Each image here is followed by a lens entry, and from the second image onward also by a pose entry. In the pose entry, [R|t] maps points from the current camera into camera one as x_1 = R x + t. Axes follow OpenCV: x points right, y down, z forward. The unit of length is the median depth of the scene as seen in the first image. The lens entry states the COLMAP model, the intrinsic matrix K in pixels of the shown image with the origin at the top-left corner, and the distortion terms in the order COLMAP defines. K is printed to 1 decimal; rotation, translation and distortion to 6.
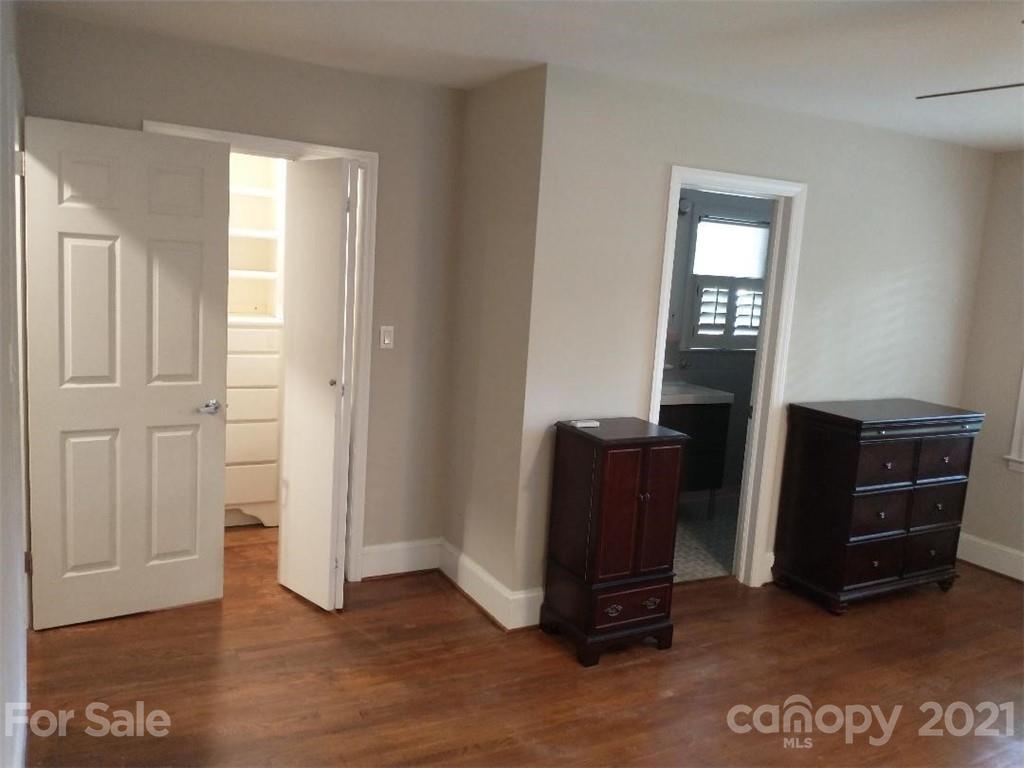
lens RADIAL K [[831.2, 0, 512.0], [0, 831.2, 384.0], [0, 0, 1]] dist [-0.004125, 0.001177]
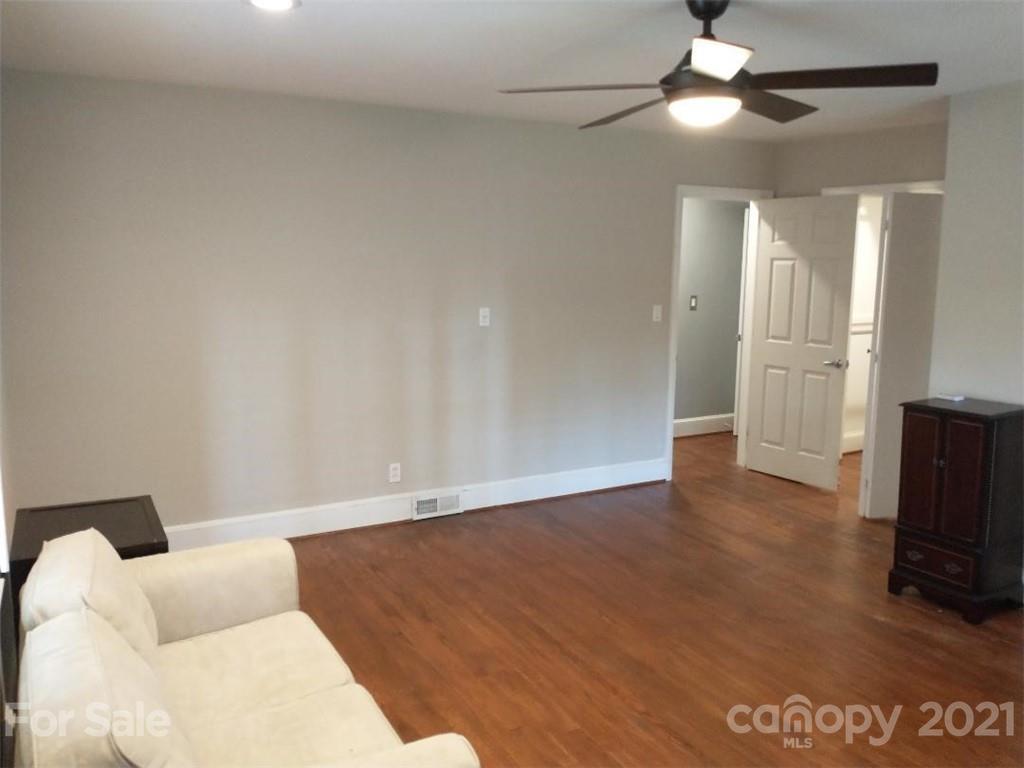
lens RADIAL K [[831.2, 0, 512.0], [0, 831.2, 384.0], [0, 0, 1]] dist [-0.004125, 0.001177]
pose [[0.003835, 0.090921, -0.995851, 1.280447], [-0.150363, 0.984588, 0.089314, 0.018881], [0.988623, 0.149397, 0.017447, 0.400141]]
